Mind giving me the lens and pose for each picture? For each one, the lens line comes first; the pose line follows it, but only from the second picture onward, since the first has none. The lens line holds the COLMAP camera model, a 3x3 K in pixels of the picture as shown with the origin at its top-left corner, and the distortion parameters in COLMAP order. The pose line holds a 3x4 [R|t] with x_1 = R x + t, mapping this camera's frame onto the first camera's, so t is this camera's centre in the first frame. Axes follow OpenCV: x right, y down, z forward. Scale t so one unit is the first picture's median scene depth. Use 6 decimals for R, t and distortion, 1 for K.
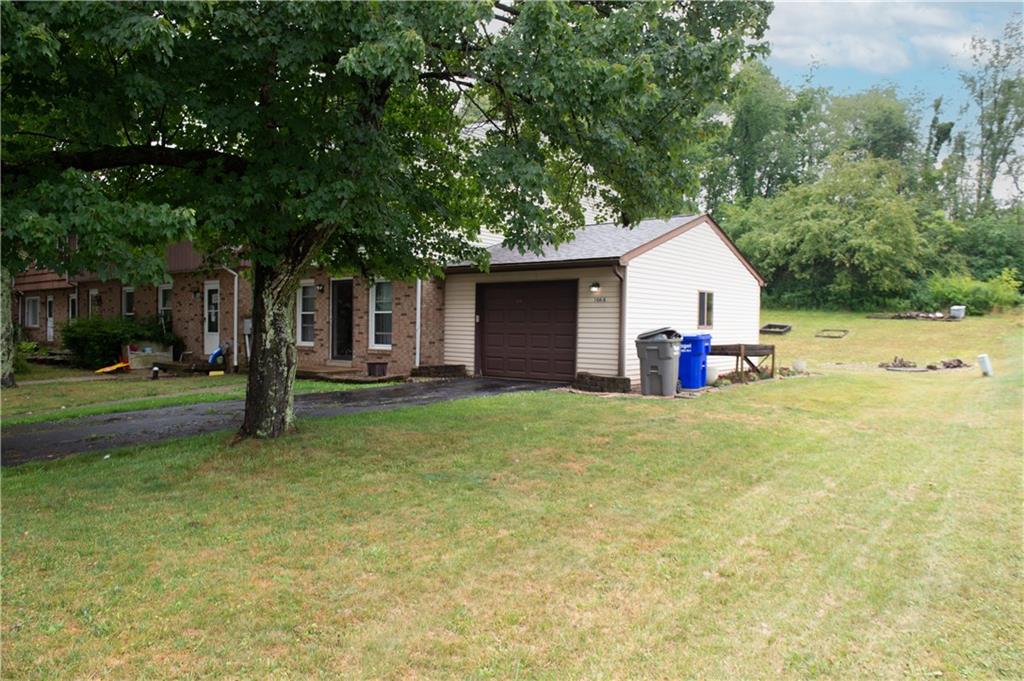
lens RADIAL K [[715.4, 0, 515.0], [0, 715.4, 351.7], [0, 0, 1]] dist [-0.048836, 0.000000]
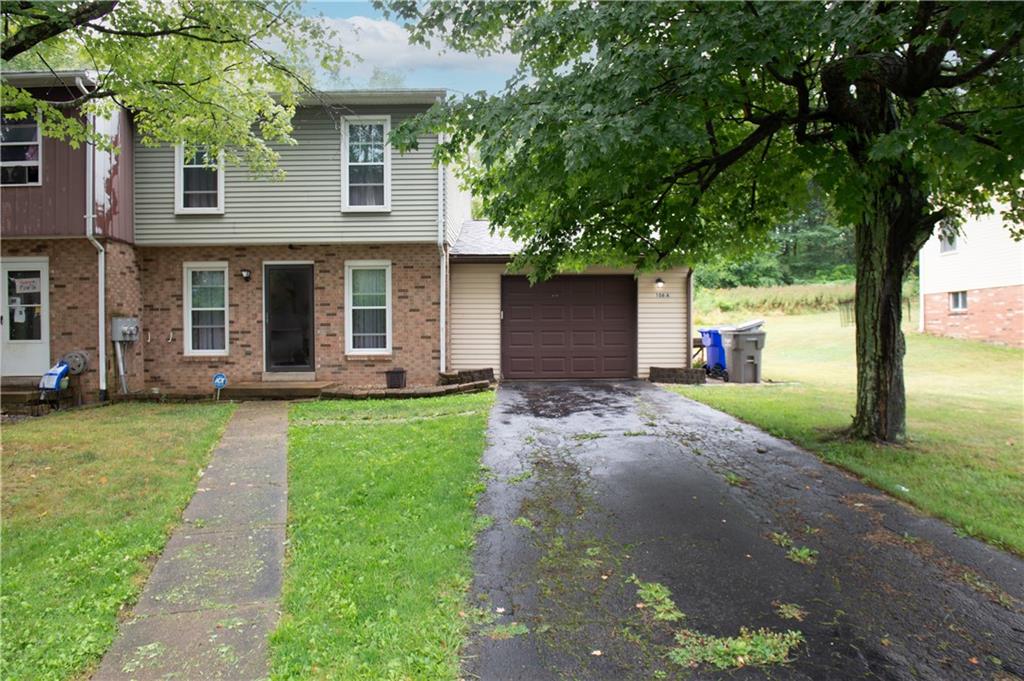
lens RADIAL K [[715.4, 0, 515.0], [0, 715.4, 351.7], [0, 0, 1]] dist [-0.048836, 0.000000]
pose [[0.764398, -0.032804, 0.643910, -0.568407], [0.037857, 0.999265, 0.005966, -0.005171], [-0.643633, 0.019816, 0.765078, 0.292794]]
